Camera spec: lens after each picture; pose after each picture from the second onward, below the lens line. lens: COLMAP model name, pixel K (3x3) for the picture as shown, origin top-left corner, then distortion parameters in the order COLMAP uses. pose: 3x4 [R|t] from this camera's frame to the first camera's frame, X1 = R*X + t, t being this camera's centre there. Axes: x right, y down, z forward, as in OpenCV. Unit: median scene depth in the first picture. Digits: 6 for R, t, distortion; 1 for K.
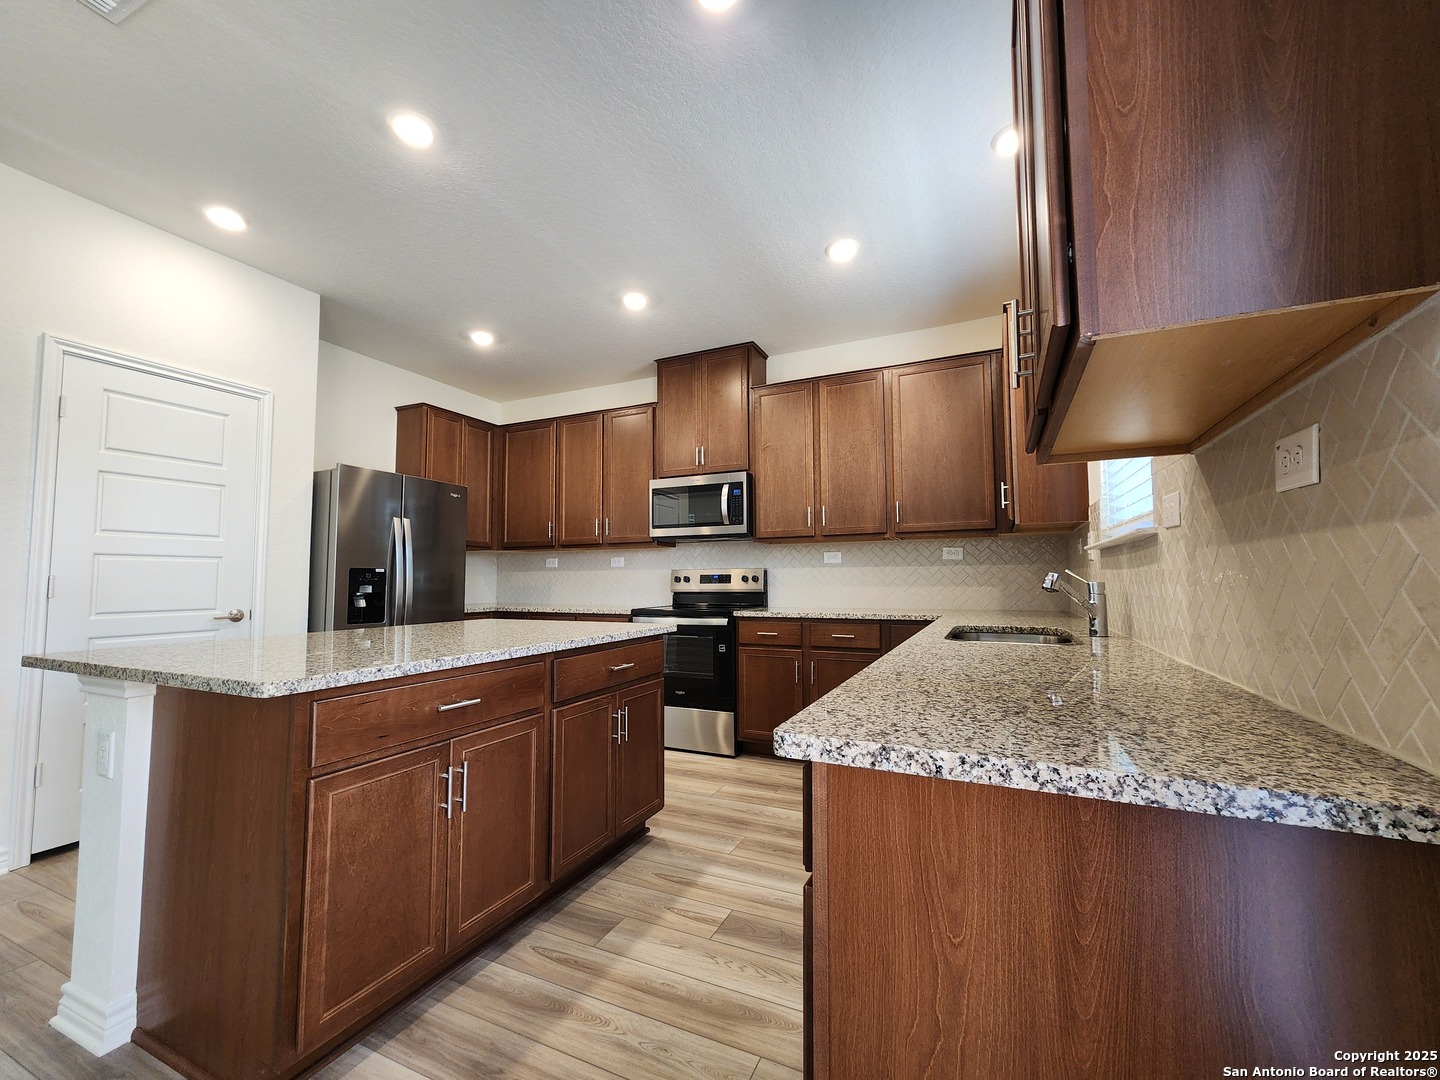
lens RADIAL K [[592.7, 0, 713.0], [0, 592.7, 543.5], [0, 0, 1]] dist [-0.000504, -0.000146]
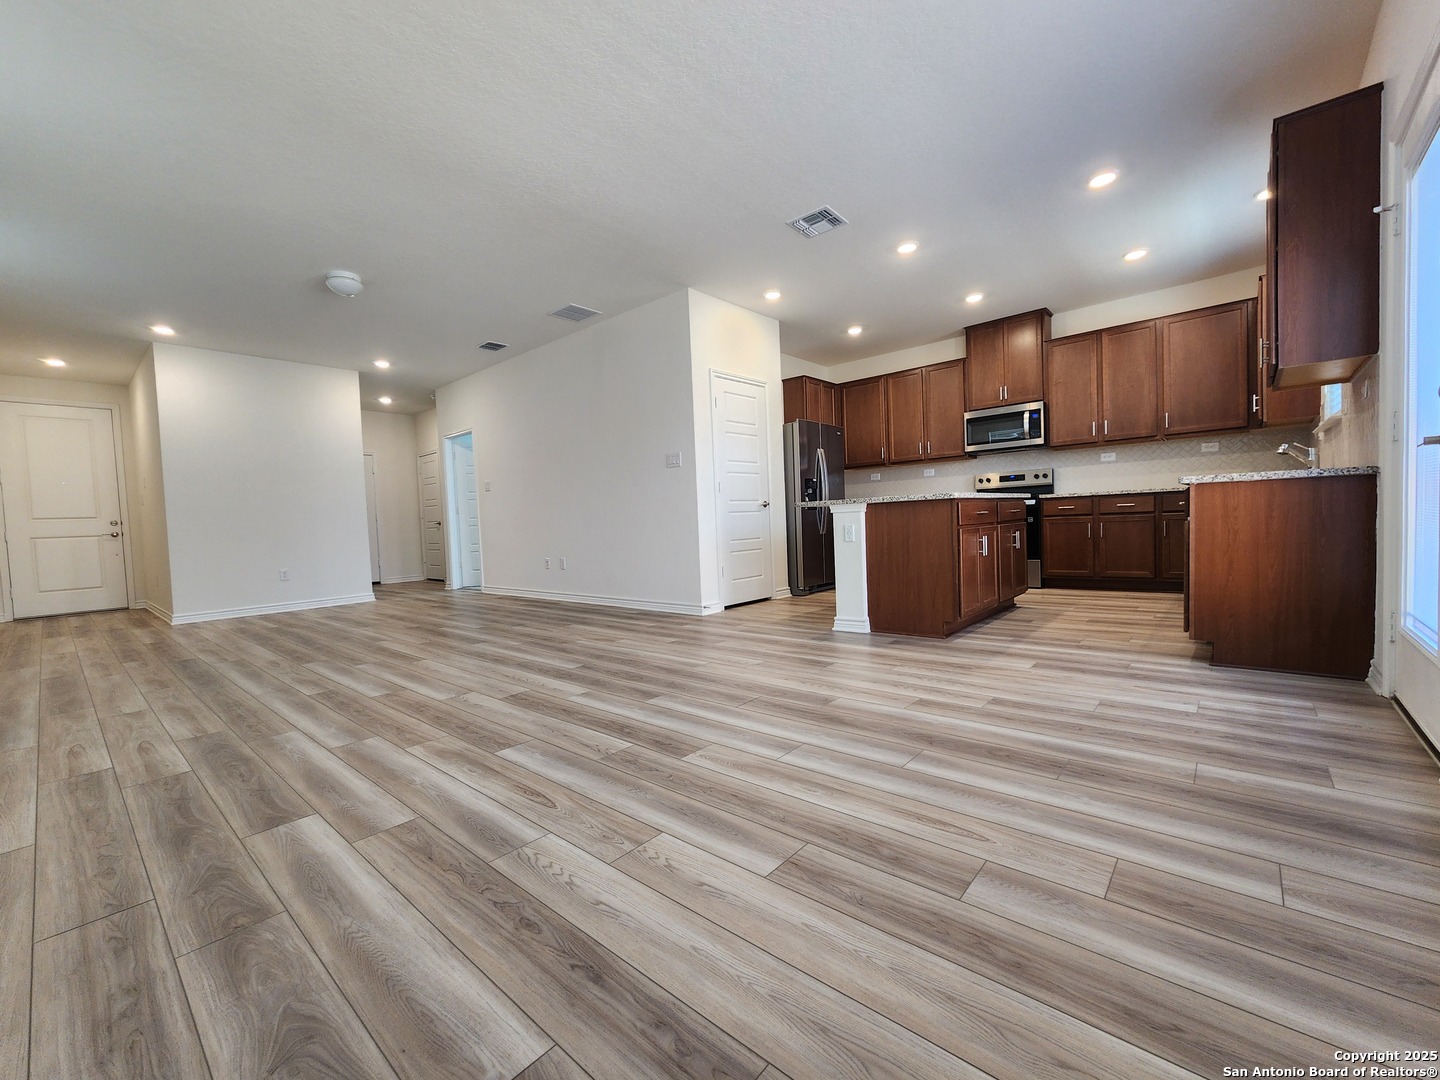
lens RADIAL K [[592.7, 0, 715.1], [0, 592.7, 543.6], [0, 0, 1]] dist [-0.000504, -0.000146]
pose [[0.960058, -0.025768, -0.278611, -0.326671], [0.055802, 0.993380, 0.100413, 0.036045], [0.274179, -0.111949, 0.955140, -0.669605]]
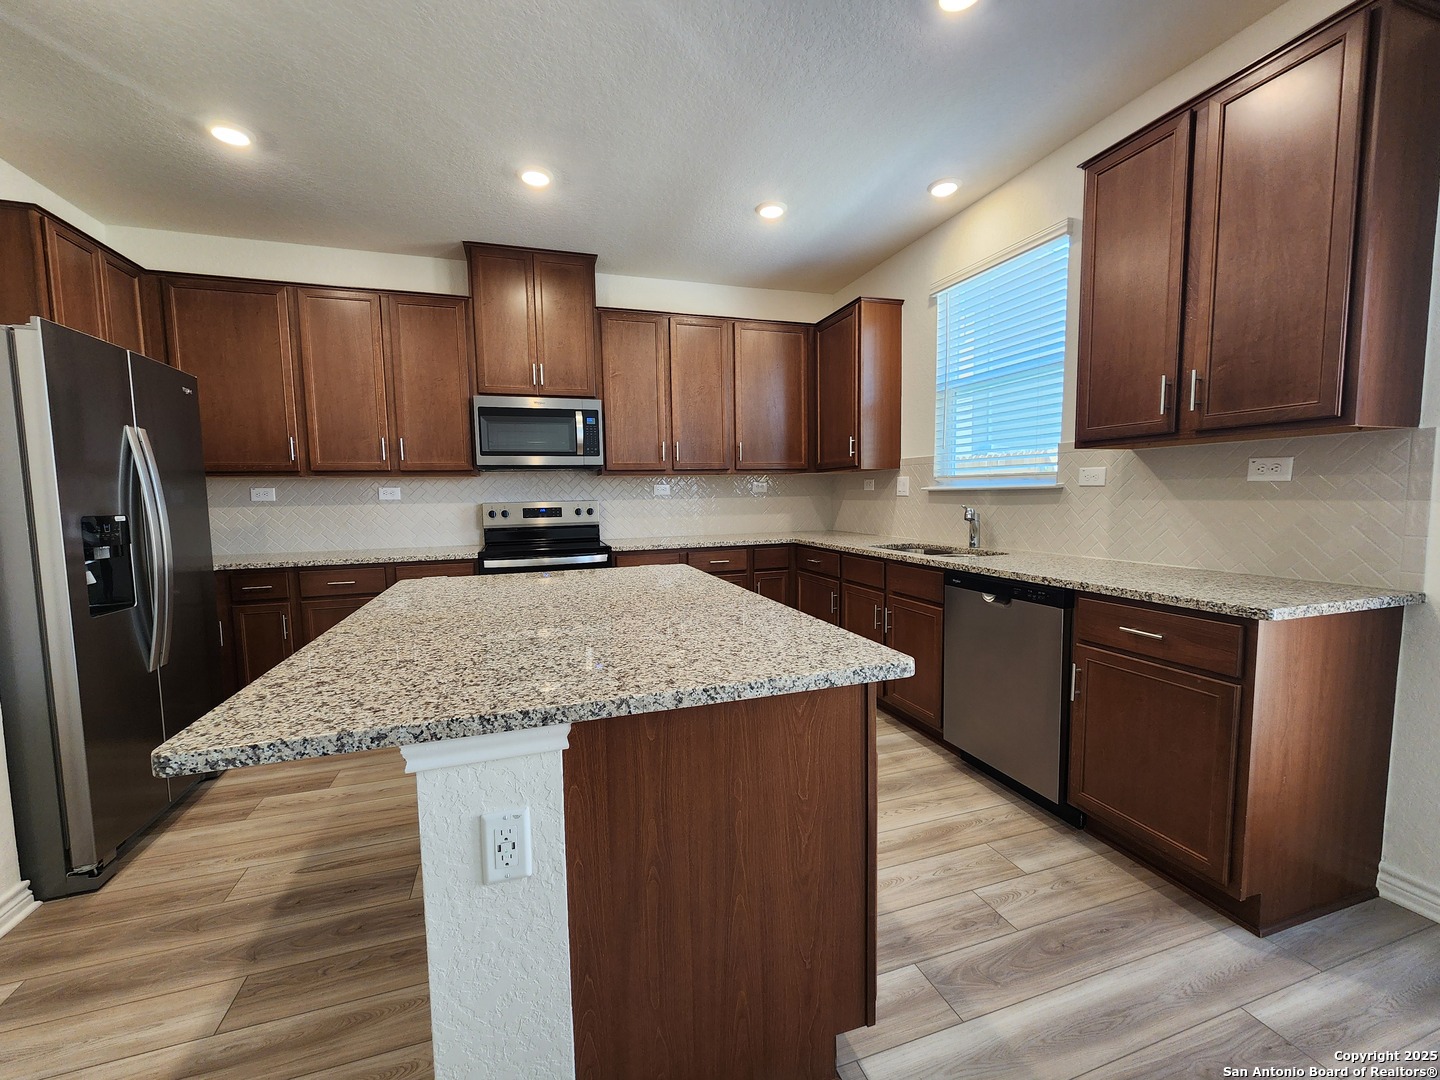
lens RADIAL K [[592.7, 0, 715.7], [0, 592.7, 543.2], [0, 0, 1]] dist [-0.000504, -0.000146]
pose [[0.724240, -0.065445, 0.686436, -0.483588], [-0.028687, 0.991764, 0.124822, -0.017205], [-0.688951, -0.110092, 0.716398, 0.168019]]
